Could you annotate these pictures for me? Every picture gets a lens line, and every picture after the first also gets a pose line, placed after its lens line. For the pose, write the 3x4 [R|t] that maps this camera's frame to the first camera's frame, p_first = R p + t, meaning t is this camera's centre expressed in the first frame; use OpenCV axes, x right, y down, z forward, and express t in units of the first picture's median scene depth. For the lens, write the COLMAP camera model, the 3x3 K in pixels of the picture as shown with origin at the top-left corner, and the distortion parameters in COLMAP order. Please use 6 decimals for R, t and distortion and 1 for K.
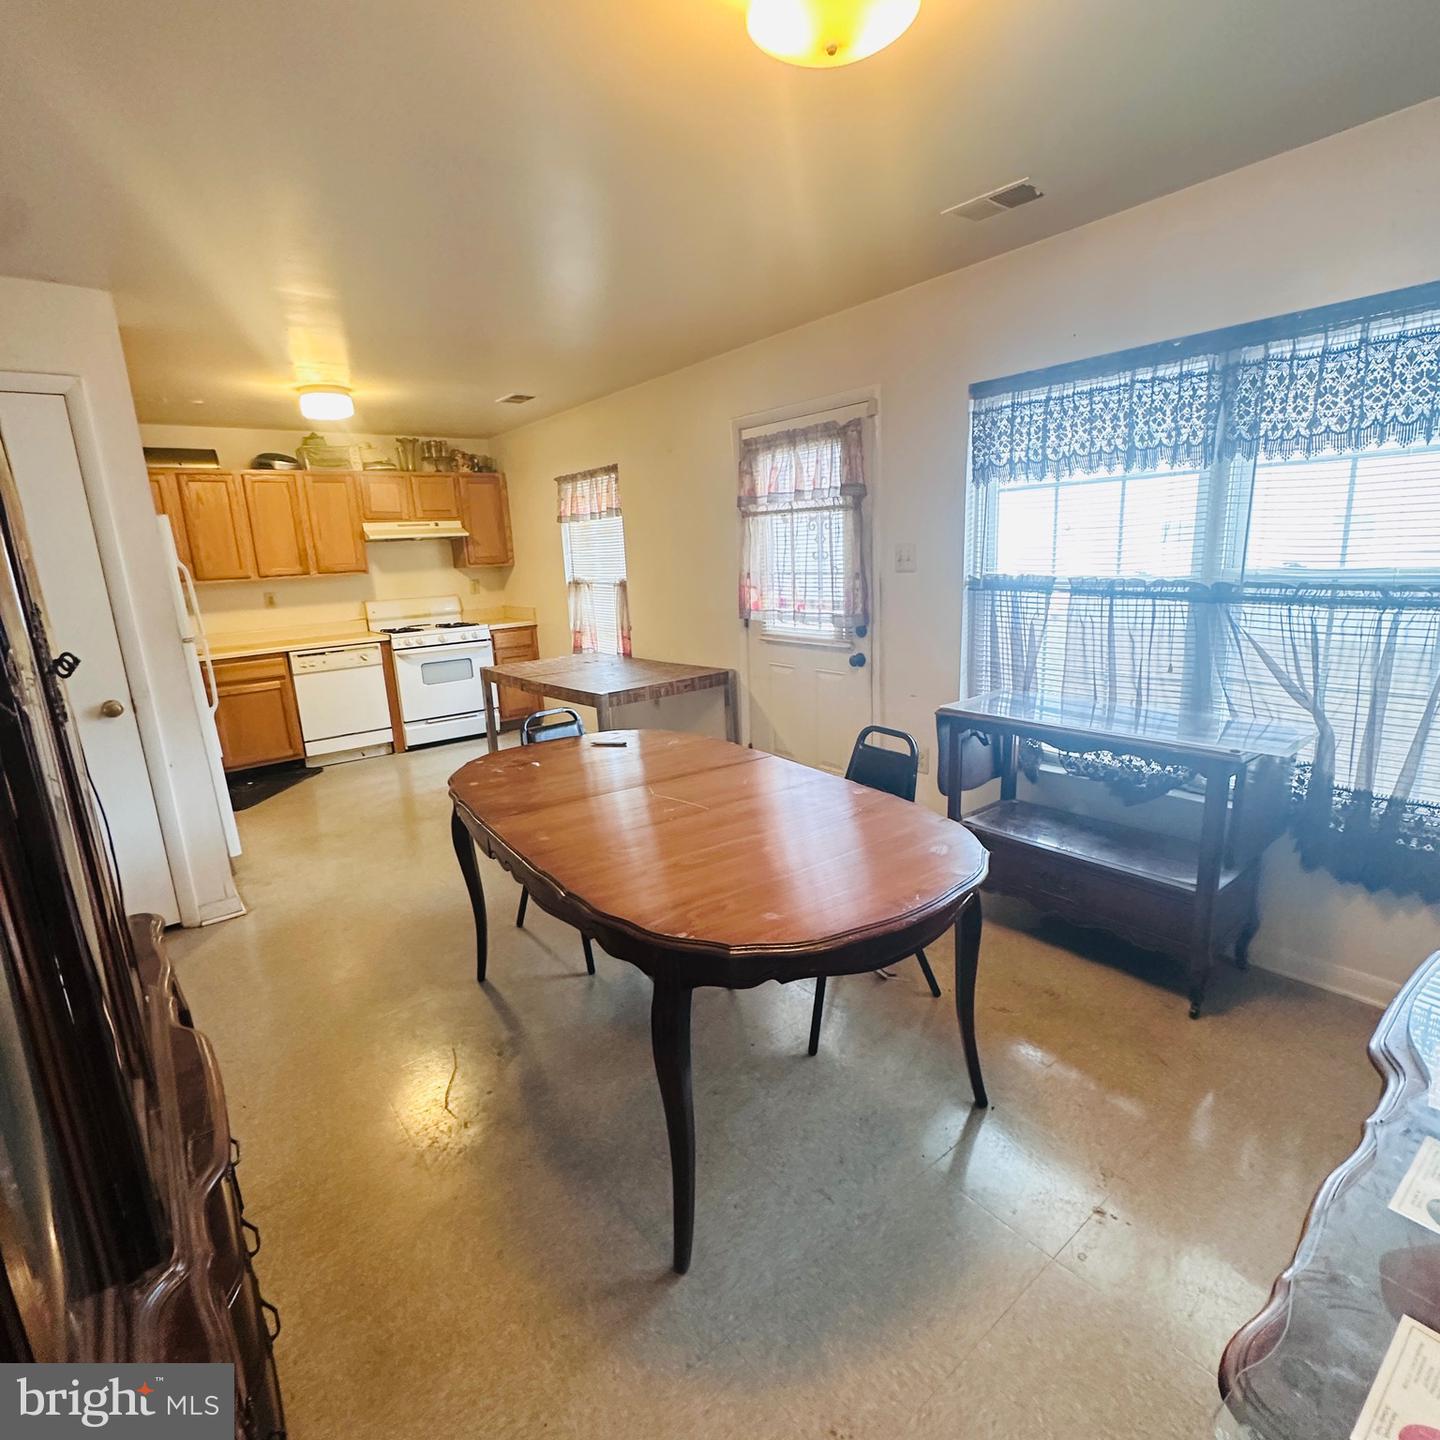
lens RADIAL K [[765.8, 0, 719.0], [0, 765.8, 720.1], [0, 0, 1]] dist [0.000365, 0.000210]
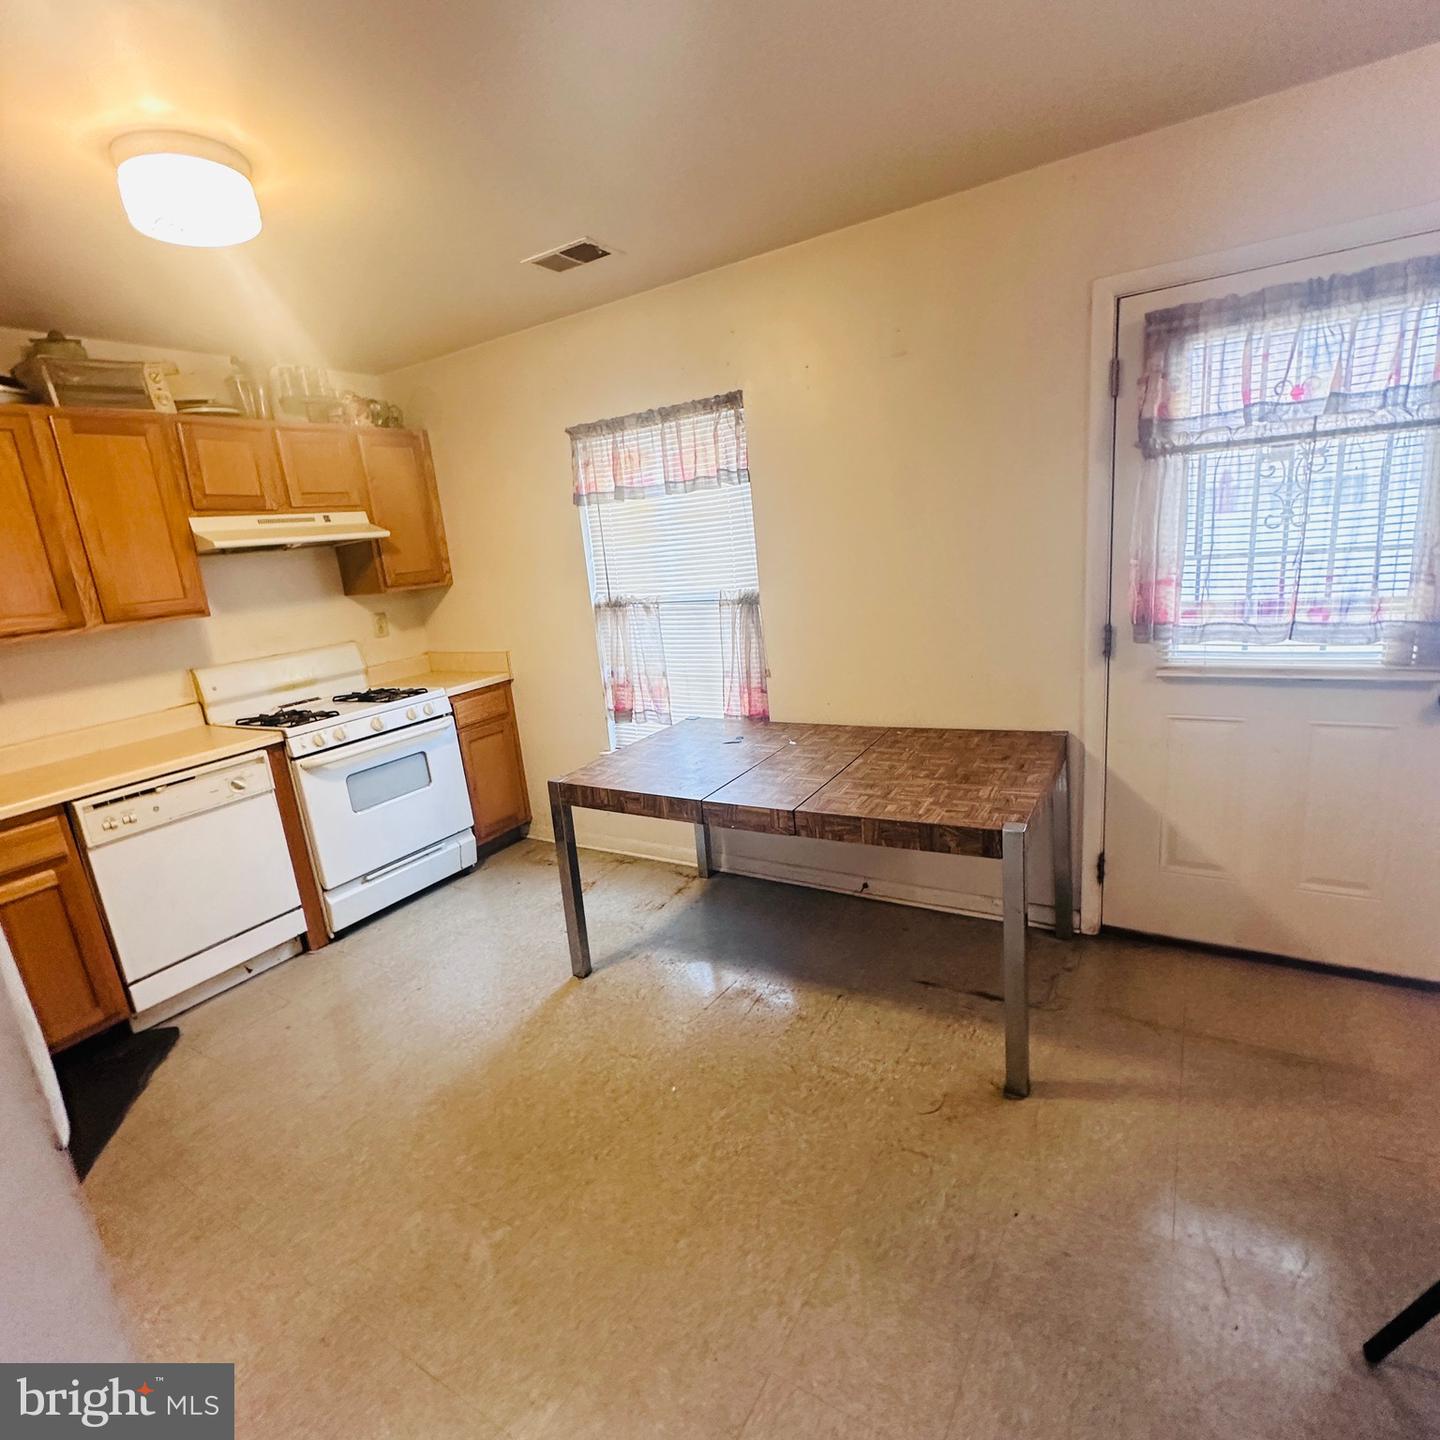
lens RADIAL K [[765.8, 0, 712.9], [0, 765.8, 718.2], [0, 0, 1]] dist [0.000365, 0.000210]
pose [[0.939414, -0.119337, 0.321341, -0.332642], [0.123216, 0.992345, 0.008316, -0.091379], [-0.319873, 0.031782, 0.946927, 0.433413]]
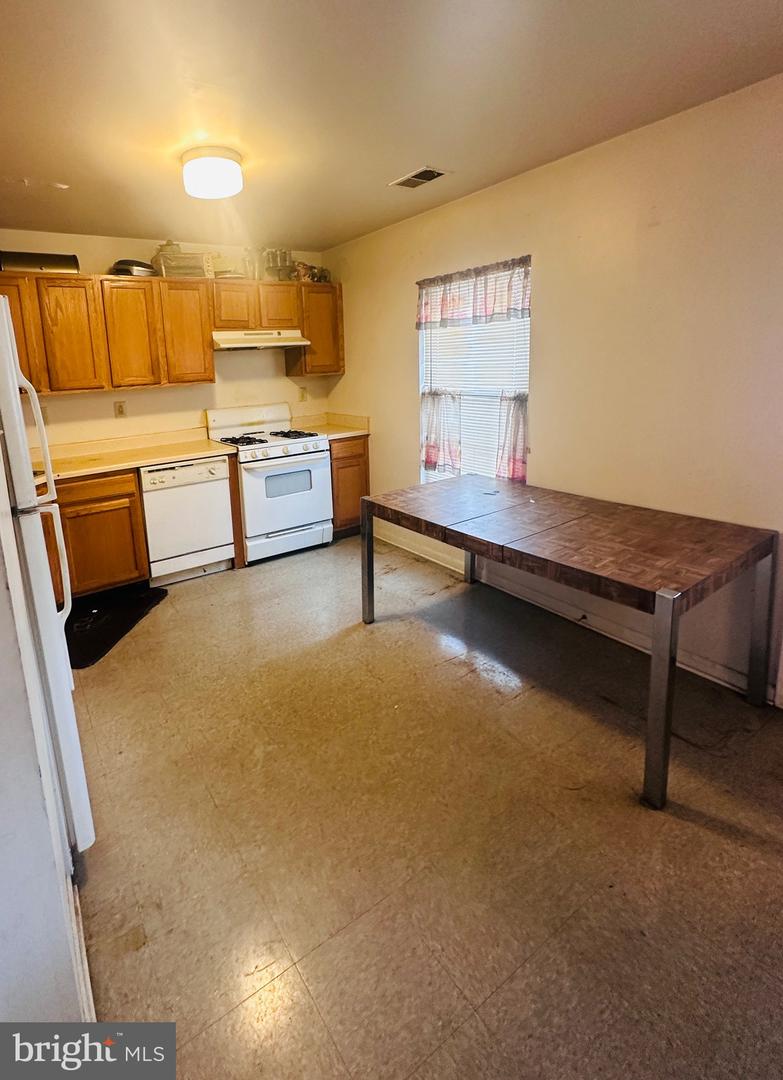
lens RADIAL K [[503.1, 0, 307.6], [0, 503.1, 447.4], [0, 0, 1]] dist [-0.000583, 0.001207]
pose [[0.992053, 0.020570, -0.124126, -0.273686], [-0.026244, 0.998676, -0.044252, -0.088394], [0.123051, 0.047158, 0.991279, 0.403158]]
